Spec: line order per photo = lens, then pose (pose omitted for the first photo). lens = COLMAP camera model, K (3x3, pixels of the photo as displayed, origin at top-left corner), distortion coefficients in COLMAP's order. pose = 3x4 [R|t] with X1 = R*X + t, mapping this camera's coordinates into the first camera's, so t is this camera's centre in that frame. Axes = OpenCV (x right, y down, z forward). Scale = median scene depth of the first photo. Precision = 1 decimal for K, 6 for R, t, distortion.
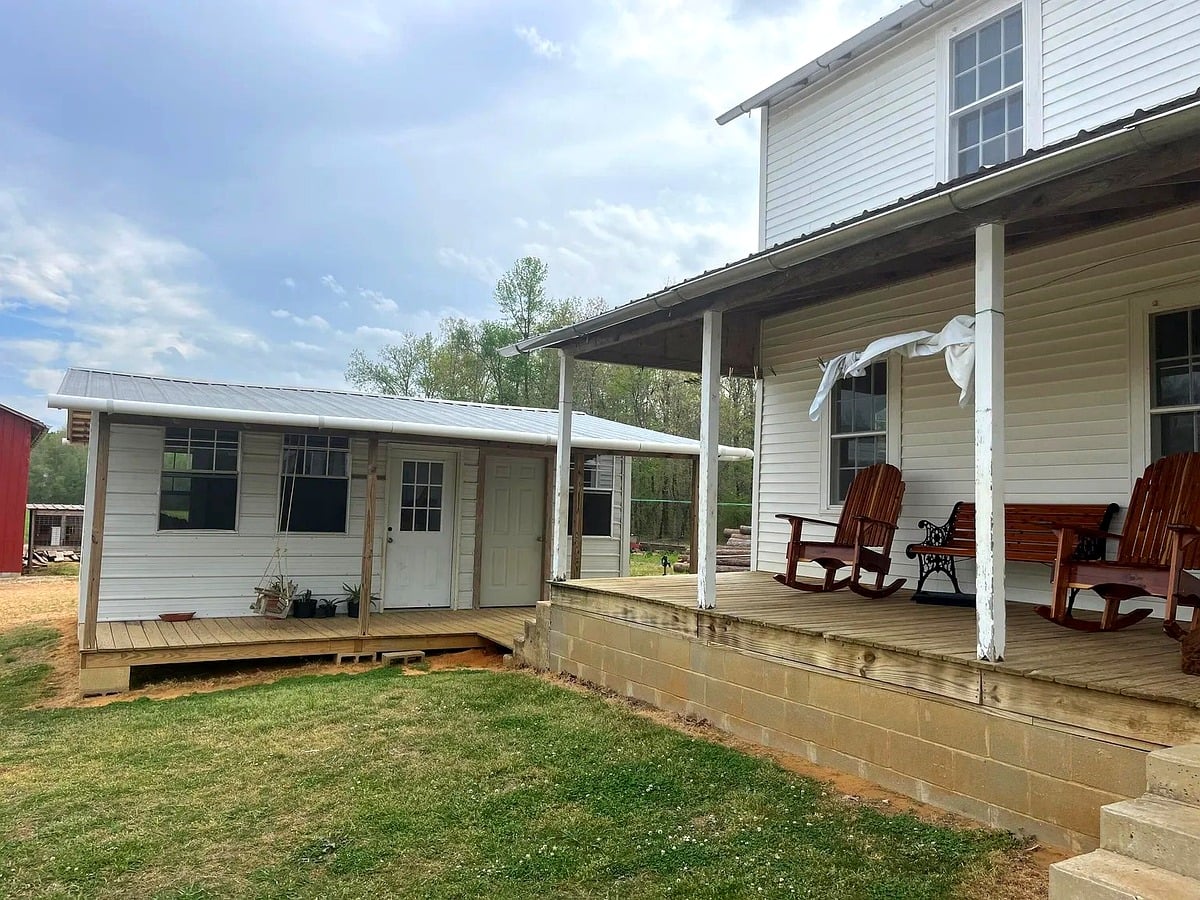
lens RADIAL K [[904.7, 0, 600.0], [0, 904.7, 450.0], [0, 0, 1]] dist [0.079623, -0.114404]
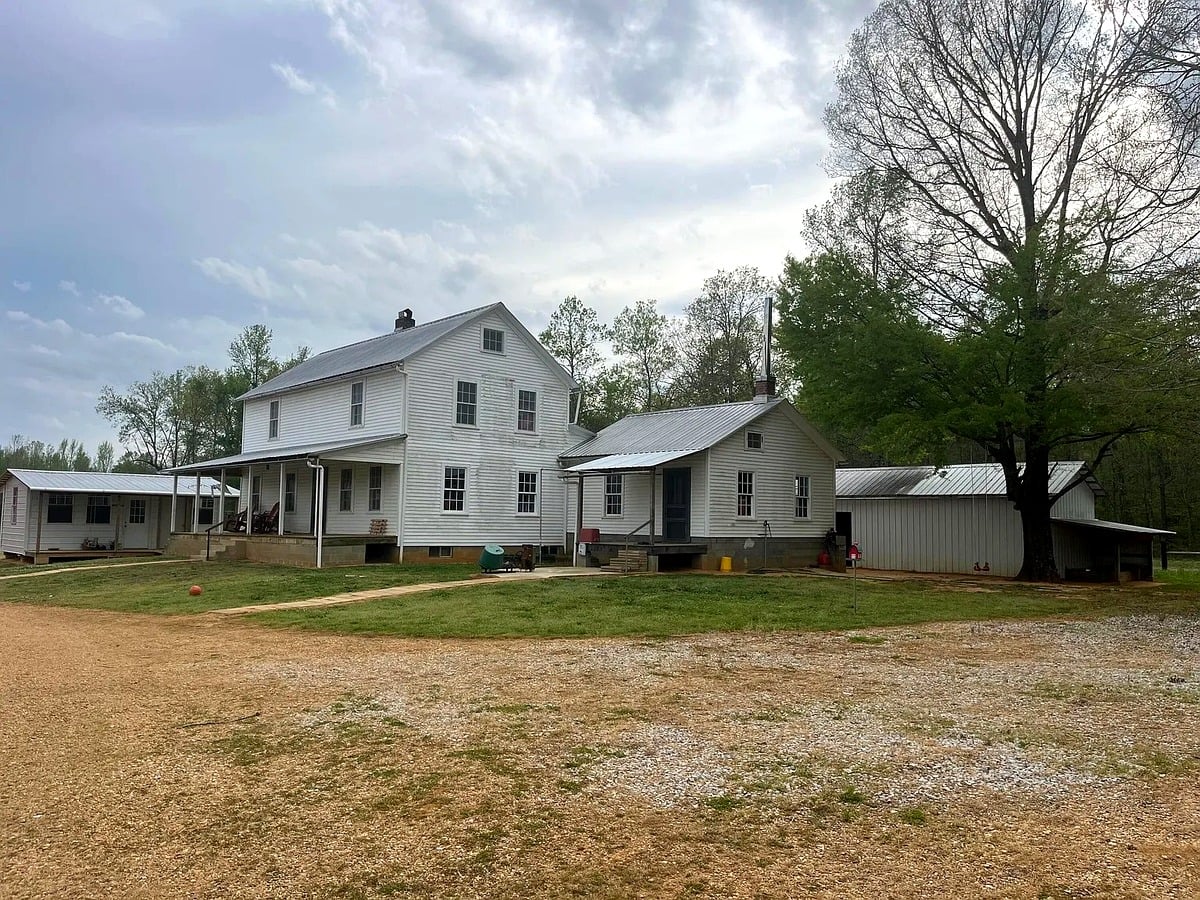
lens RADIAL K [[904.7, 0, 600.0], [0, 904.7, 450.0], [0, 0, 1]] dist [0.079623, -0.114404]
pose [[0.972493, 0.009458, 0.232739, 0.074386], [-0.006558, 0.999891, -0.013231, -0.015516], [-0.232839, 0.011341, 0.972449, -0.293630]]
